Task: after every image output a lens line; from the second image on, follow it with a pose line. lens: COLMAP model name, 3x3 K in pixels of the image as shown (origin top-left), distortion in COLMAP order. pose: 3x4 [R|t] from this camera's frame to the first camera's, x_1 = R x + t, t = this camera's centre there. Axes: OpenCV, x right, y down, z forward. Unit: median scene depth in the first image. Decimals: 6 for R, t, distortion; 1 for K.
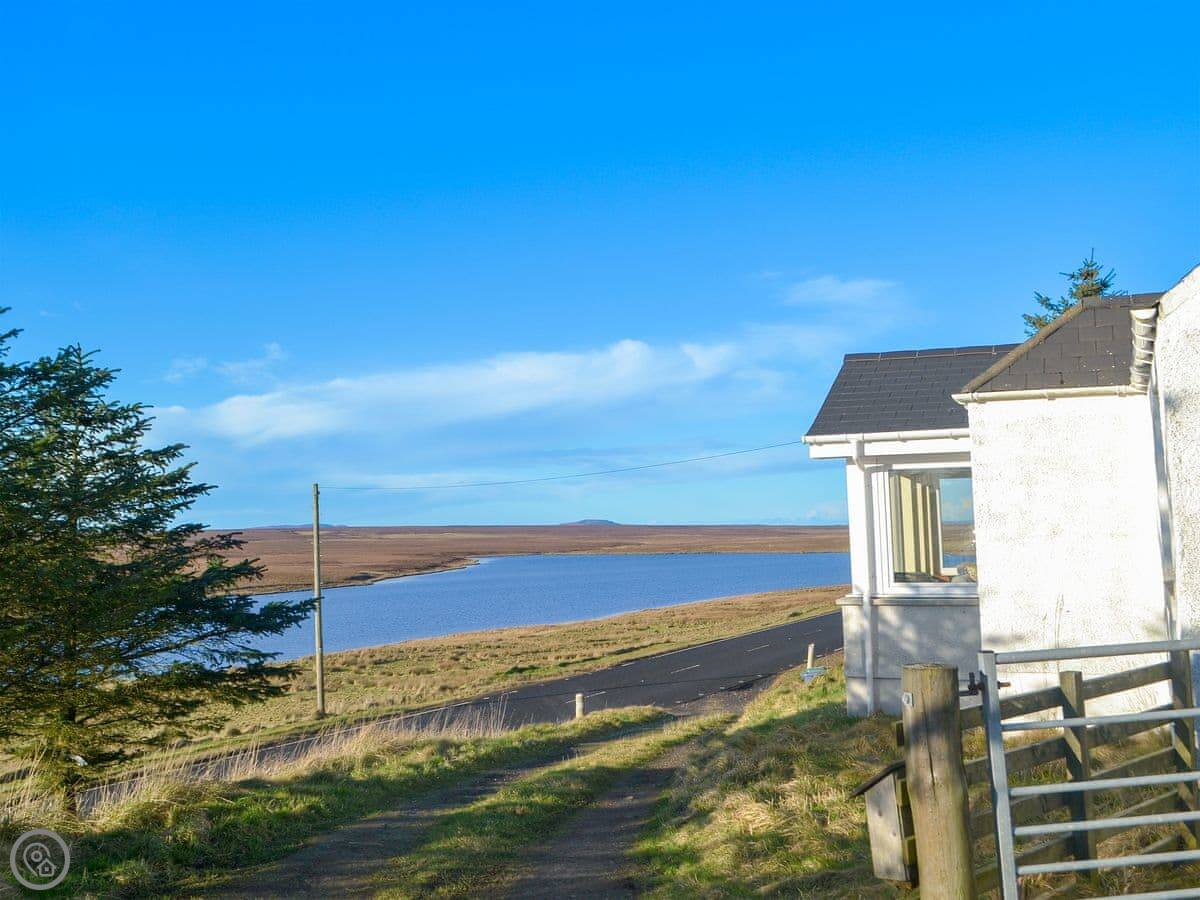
lens RADIAL K [[1318.4, 0, 600.5], [0, 1318.4, 401.9], [0, 0, 1]] dist [-0.056882, 0.321315]
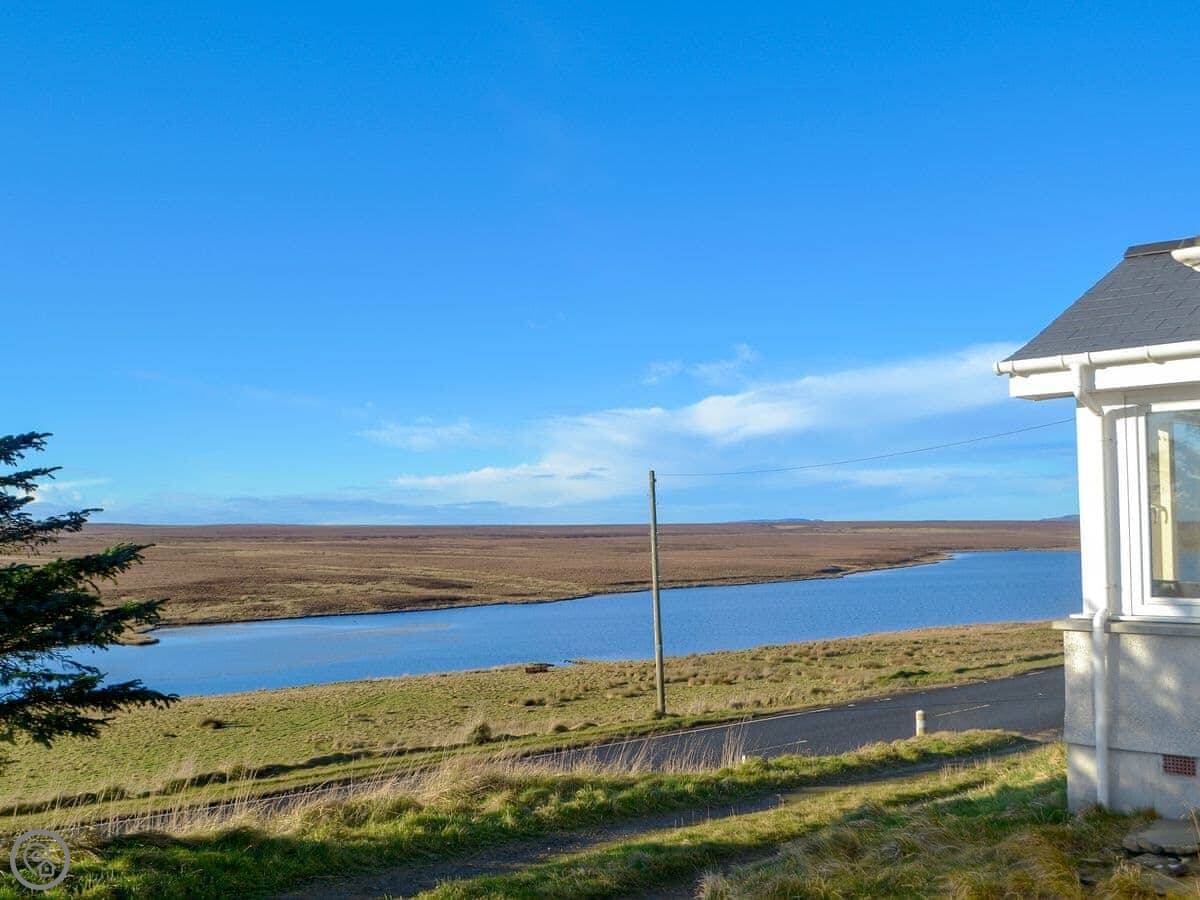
lens RADIAL K [[1270.0, 0, 599.5], [0, 1270.0, 508.0], [0, 0, 1]] dist [-0.044984, 0.002793]
pose [[0.929883, 0.000191, -0.367856, 0.066901], [0.030516, 0.996513, 0.077656, 0.014288], [0.366588, -0.083436, 0.926635, 0.122420]]
